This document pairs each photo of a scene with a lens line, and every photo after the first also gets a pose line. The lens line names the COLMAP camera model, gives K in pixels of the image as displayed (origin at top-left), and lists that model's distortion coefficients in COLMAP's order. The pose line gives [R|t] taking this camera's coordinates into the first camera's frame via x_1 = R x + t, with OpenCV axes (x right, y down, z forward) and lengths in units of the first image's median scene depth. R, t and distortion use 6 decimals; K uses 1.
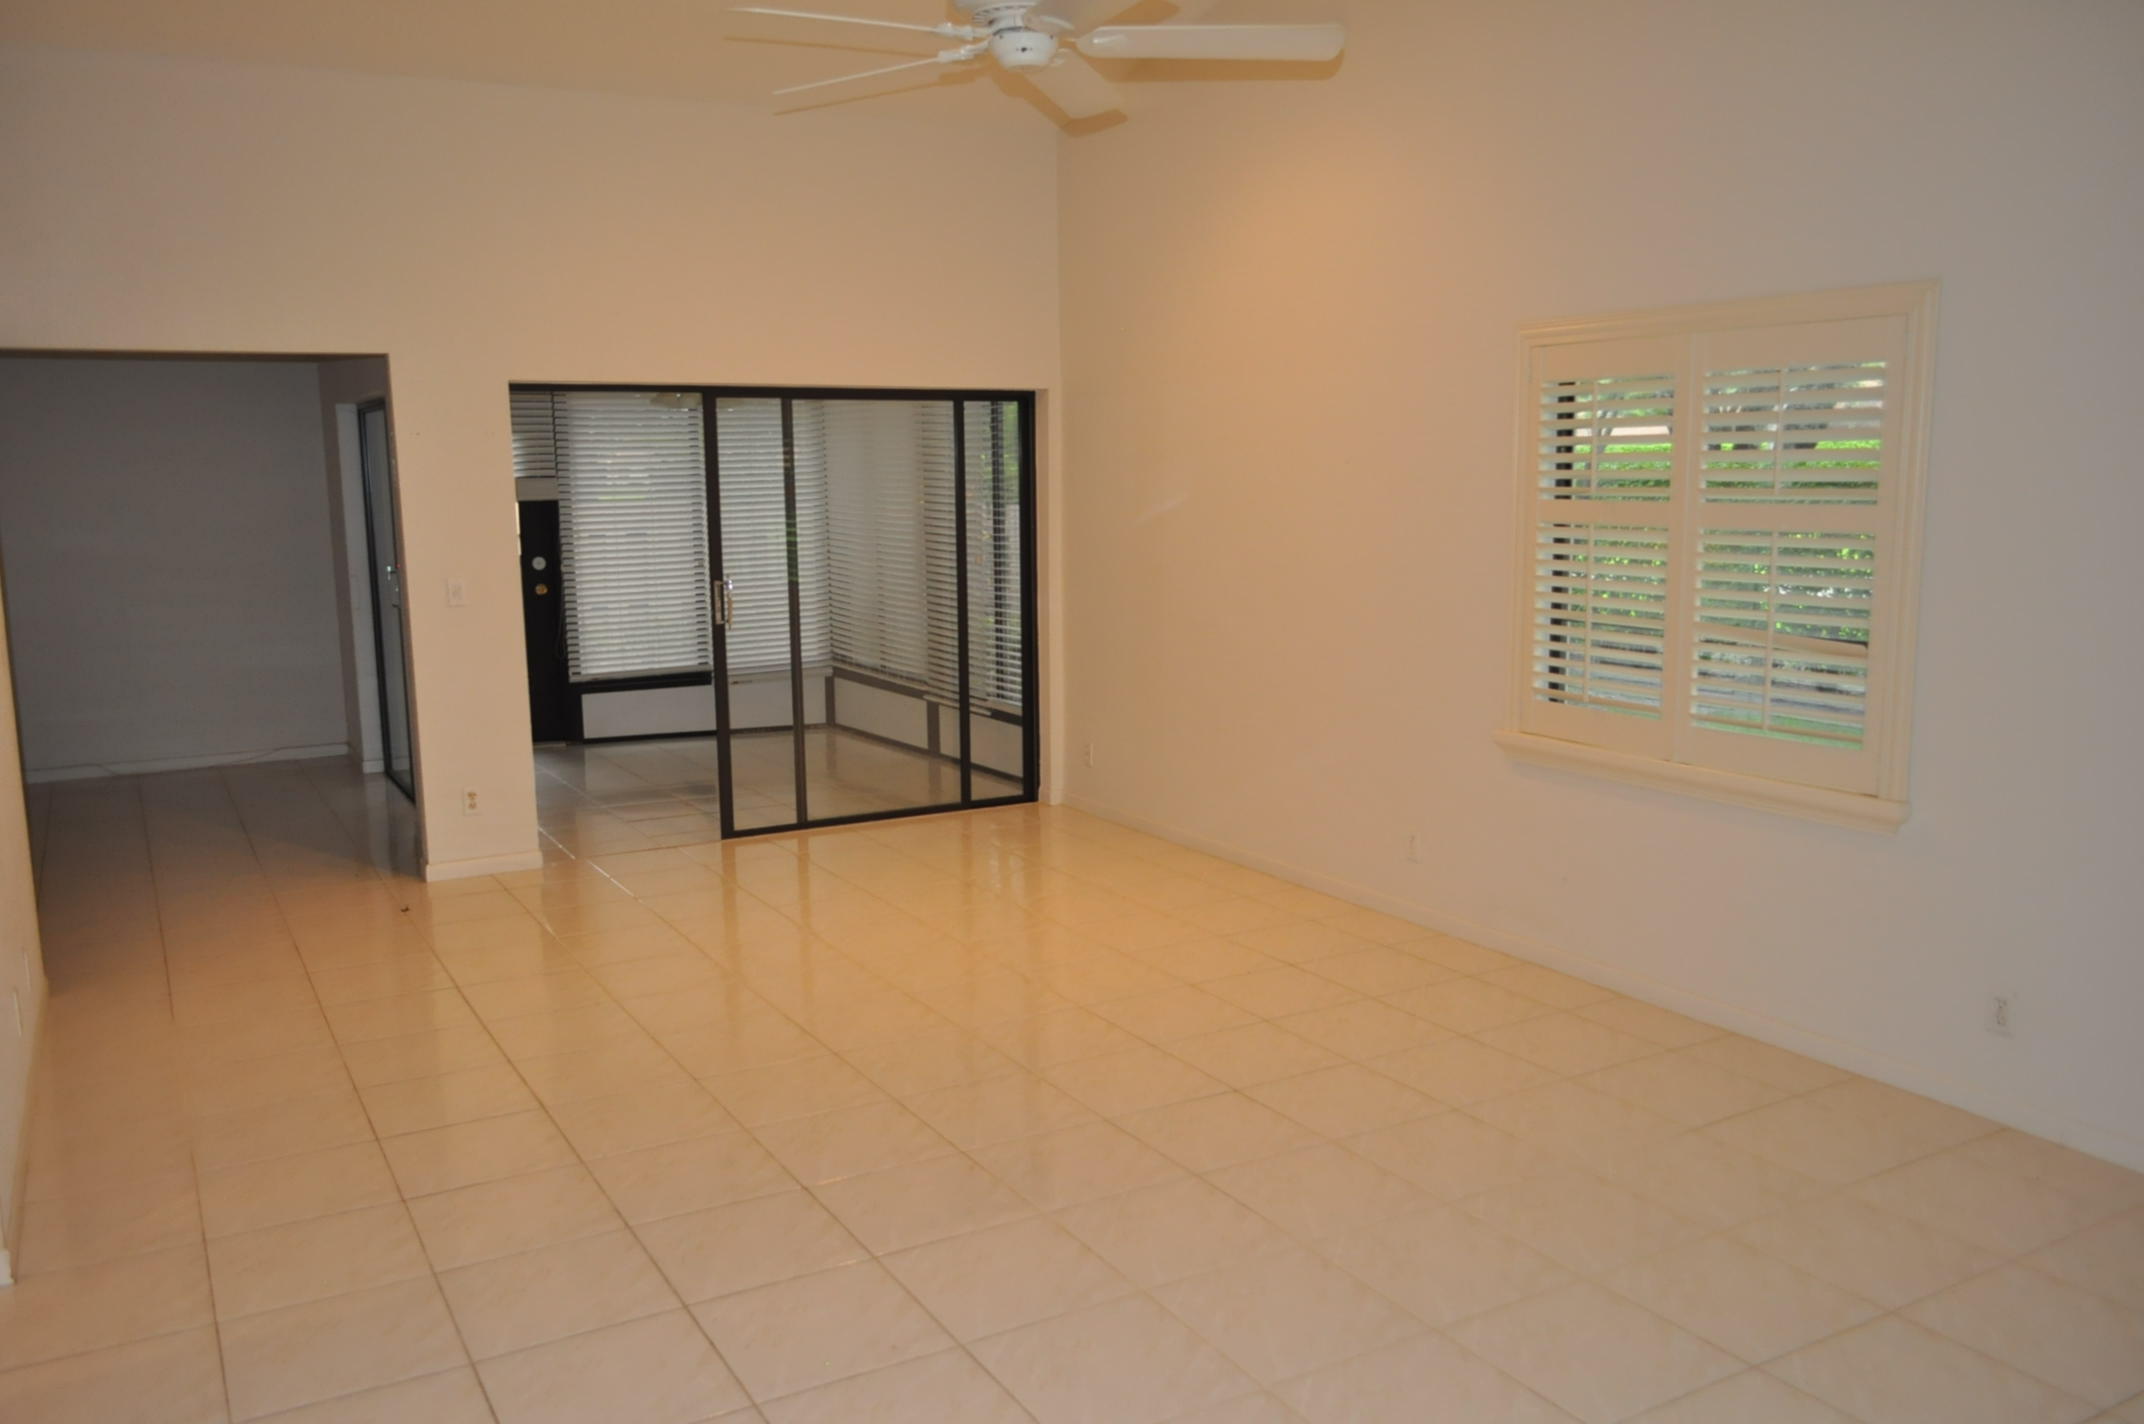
lens RADIAL K [[1649.7, 0, 1072.0], [0, 1649.7, 712.0], [0, 0, 1]] dist [-0.005177, -0.002271]
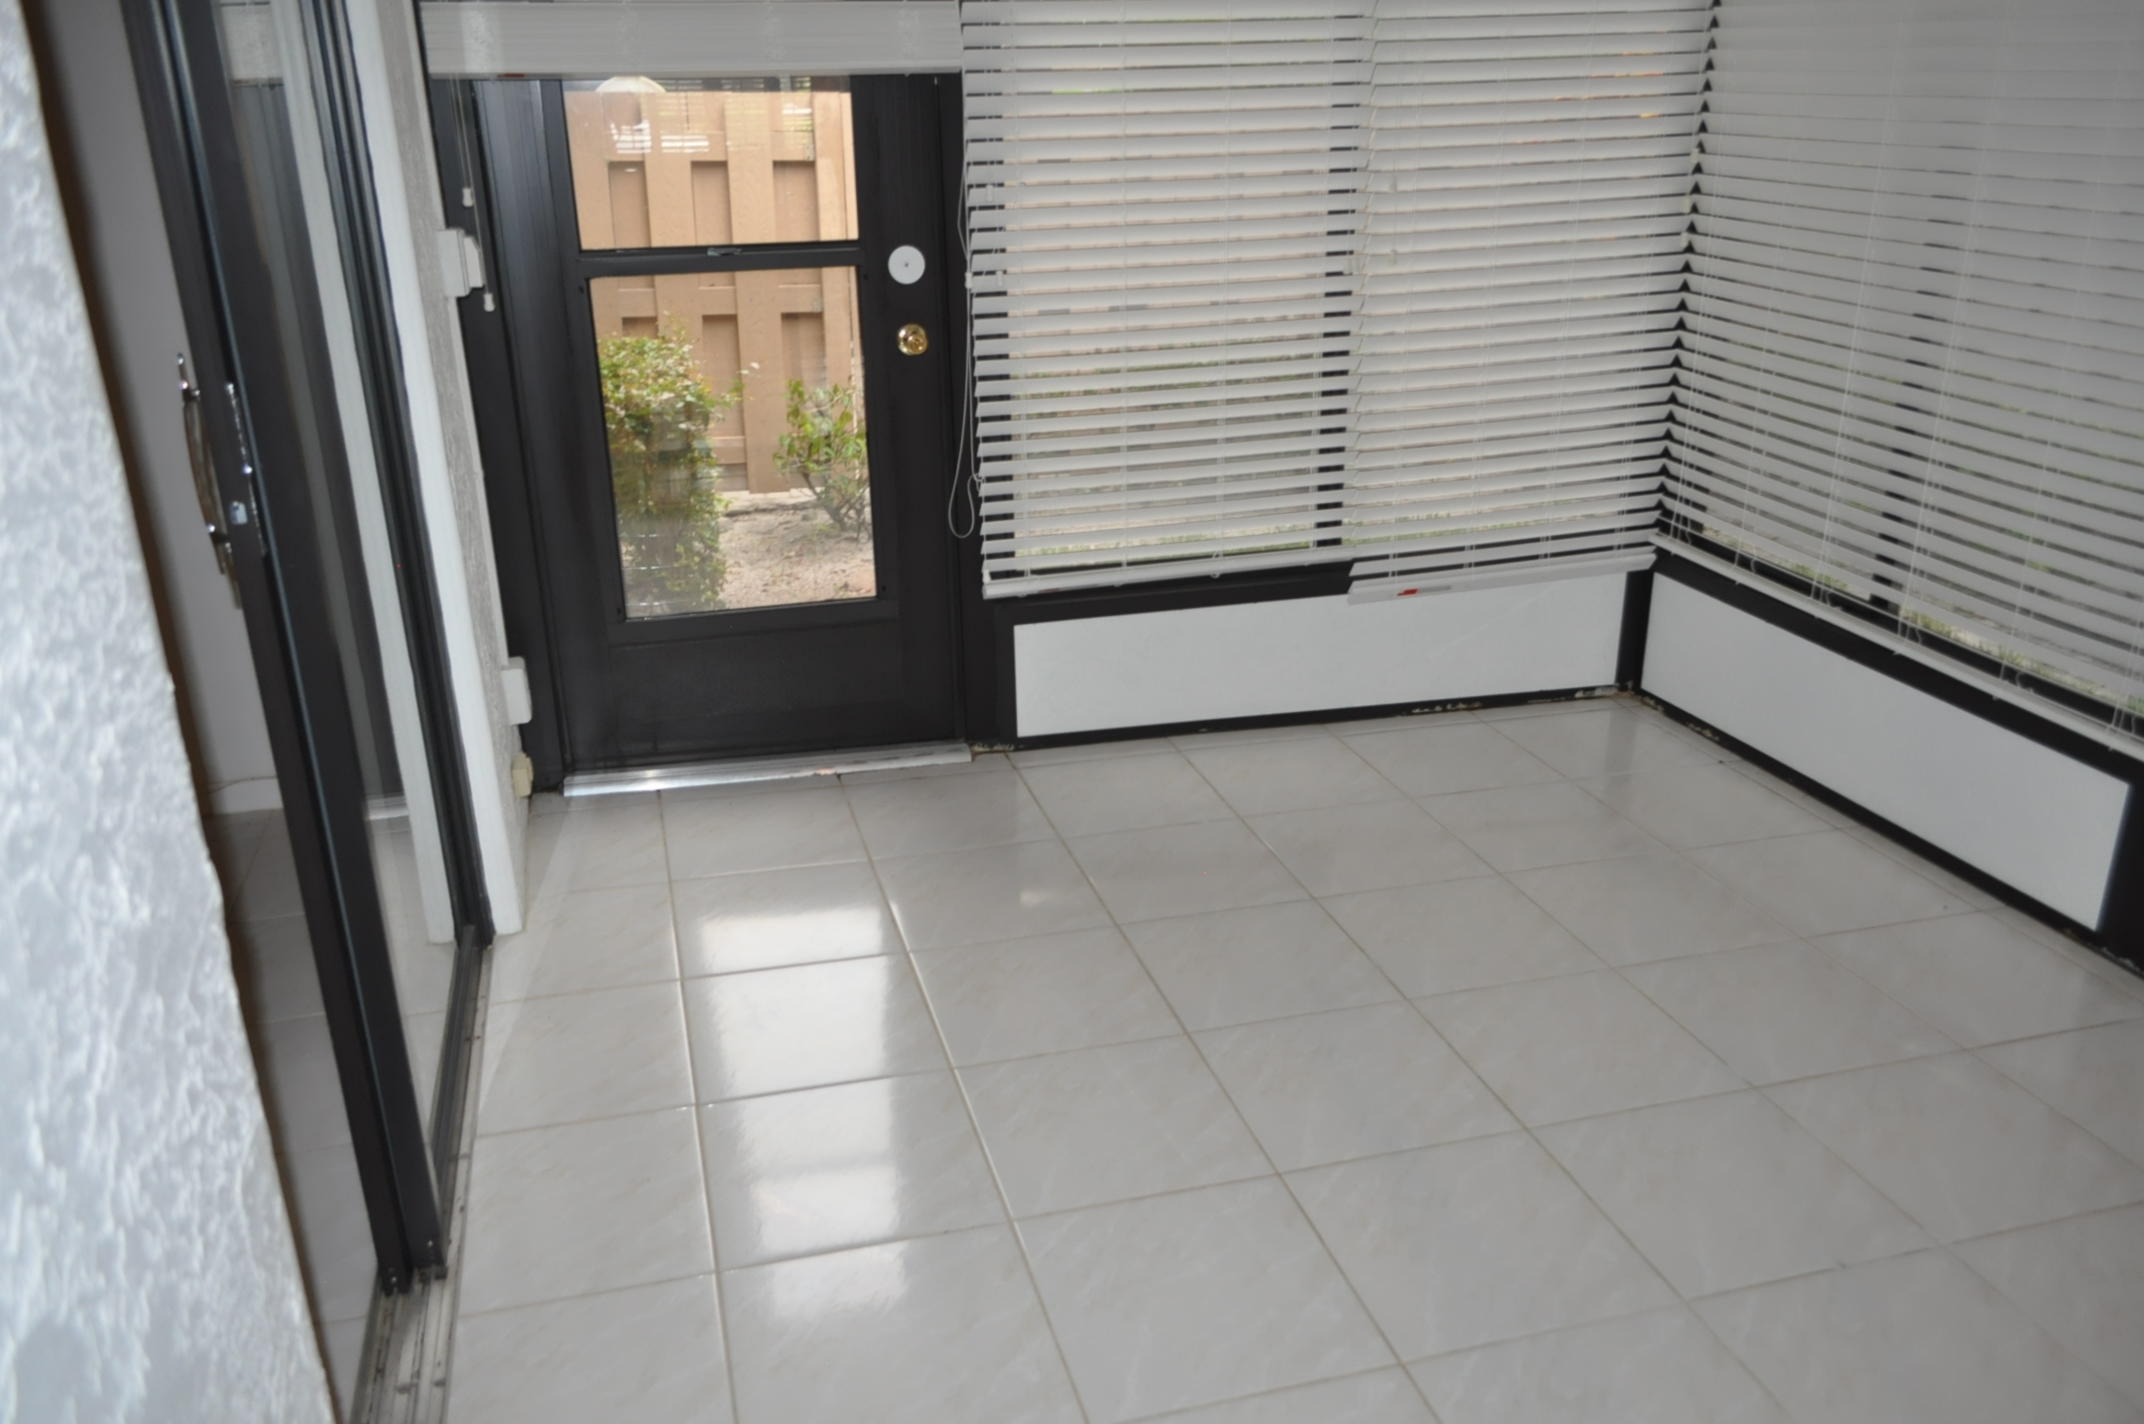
lens RADIAL K [[1649.7, 0, 1072.0], [0, 1649.7, 712.0], [0, 0, 1]] dist [-0.005177, -0.002271]
pose [[0.961487, 0.093752, -0.258365, -0.186666], [-0.036520, 0.975269, 0.217984, -0.073766], [0.272412, -0.200153, 0.941132, 0.648887]]
